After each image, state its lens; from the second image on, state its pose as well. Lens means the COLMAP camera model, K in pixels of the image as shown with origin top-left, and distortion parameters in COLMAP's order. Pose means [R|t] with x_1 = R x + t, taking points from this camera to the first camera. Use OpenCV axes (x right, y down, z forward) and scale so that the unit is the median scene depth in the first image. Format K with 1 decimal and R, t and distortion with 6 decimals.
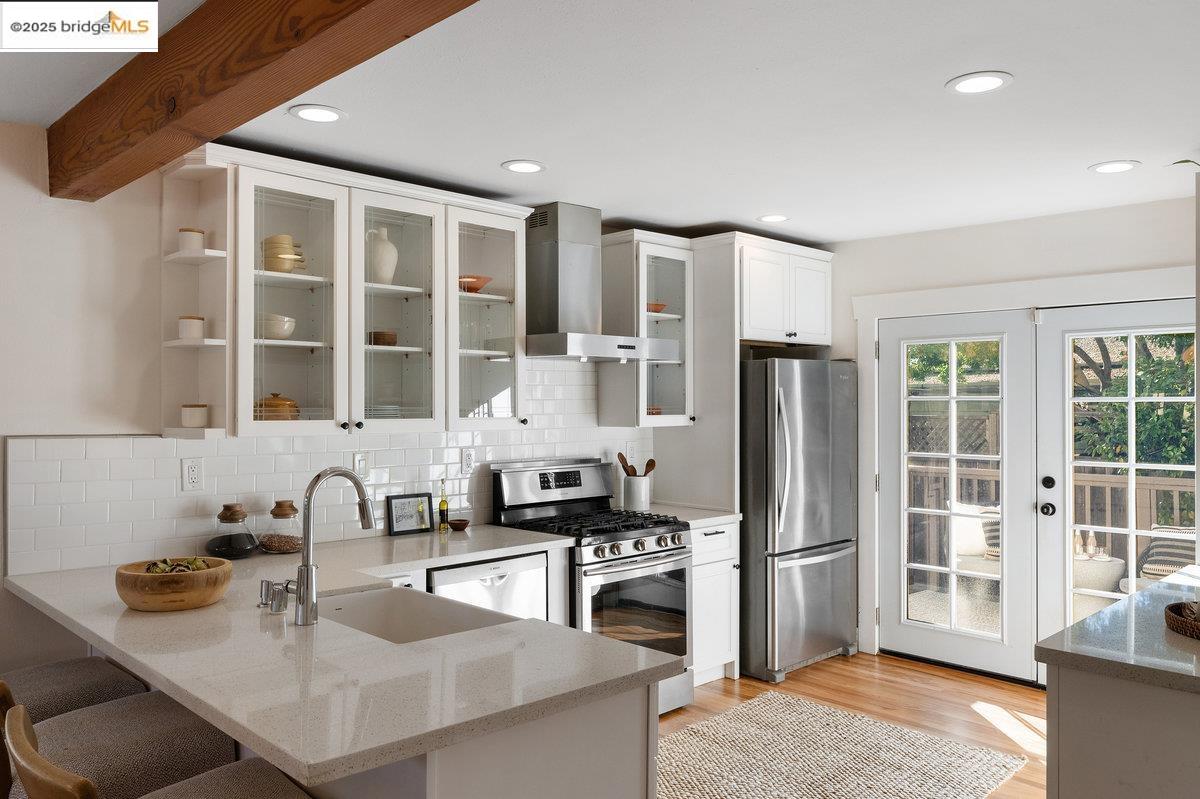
lens RADIAL K [[892.2, 0, 606.1], [0, 892.2, 408.1], [0, 0, 1]] dist [0.010842, -0.001641]
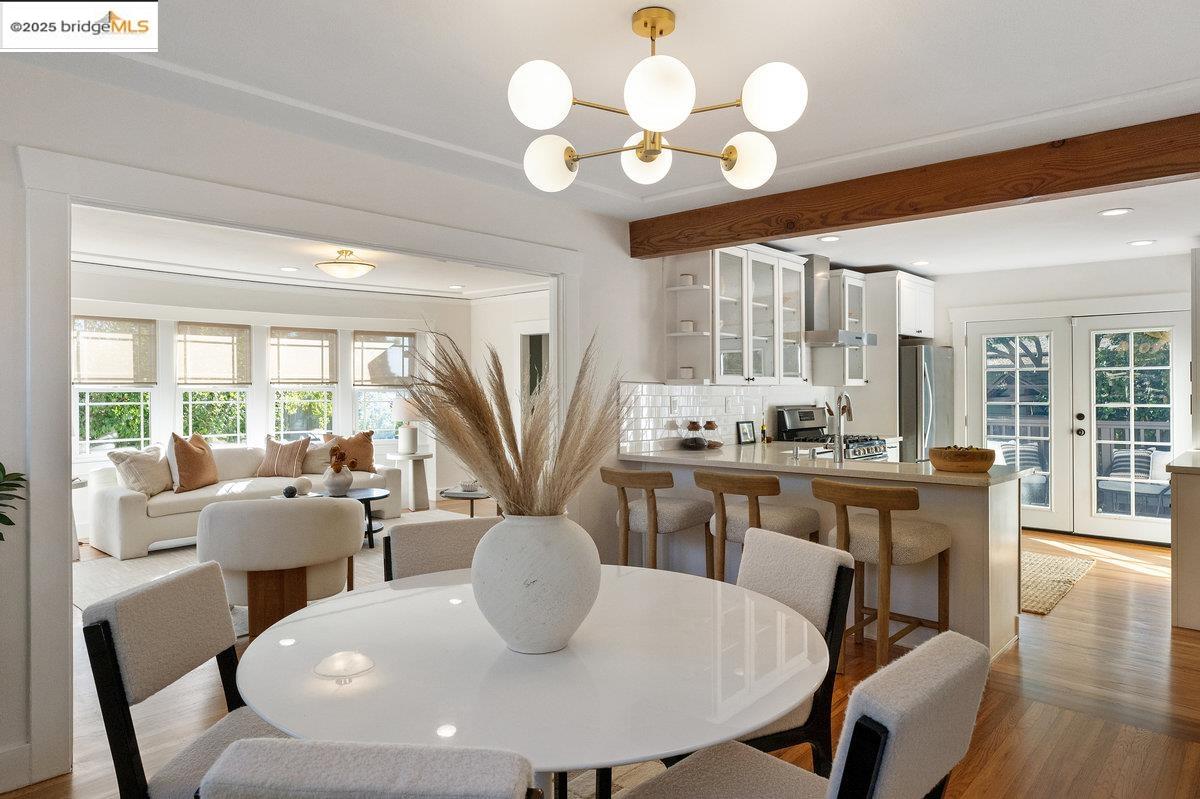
lens RADIAL K [[727.4, 0, 598.0], [0, 727.4, 396.3], [0, 0, 1]] dist [0.006055, 0.001546]
pose [[0.999097, -0.004829, 0.042205, -0.486422], [0.004813, 0.999988, 0.000488, 0.038391], [-0.042207, -0.000285, 0.999109, -0.358814]]
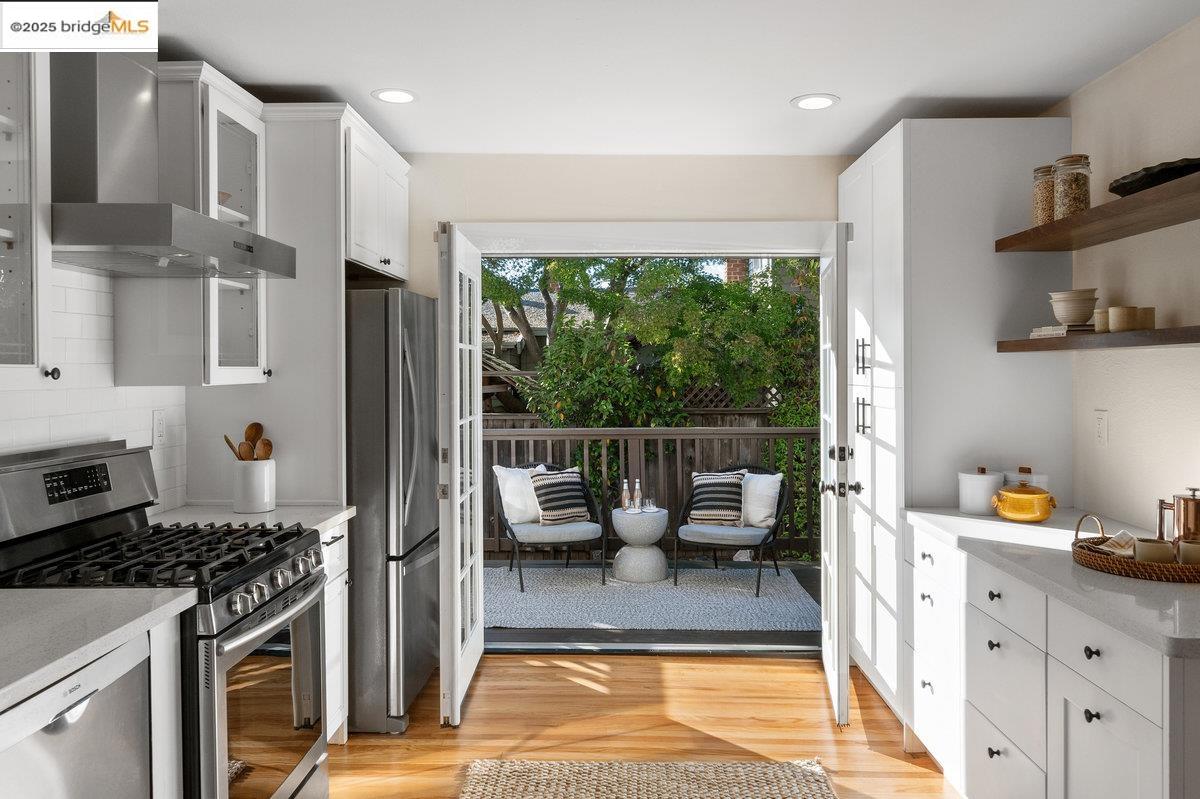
lens RADIAL K [[851.6, 0, 586.0], [0, 851.6, 374.4], [0, 0, 1]] dist [-0.005735, -0.001671]
pose [[0.733256, -0.006227, 0.679925, -0.170365], [0.007889, 0.999969, 0.000650, 0.015210], [-0.679907, 0.004887, 0.733282, 0.387181]]
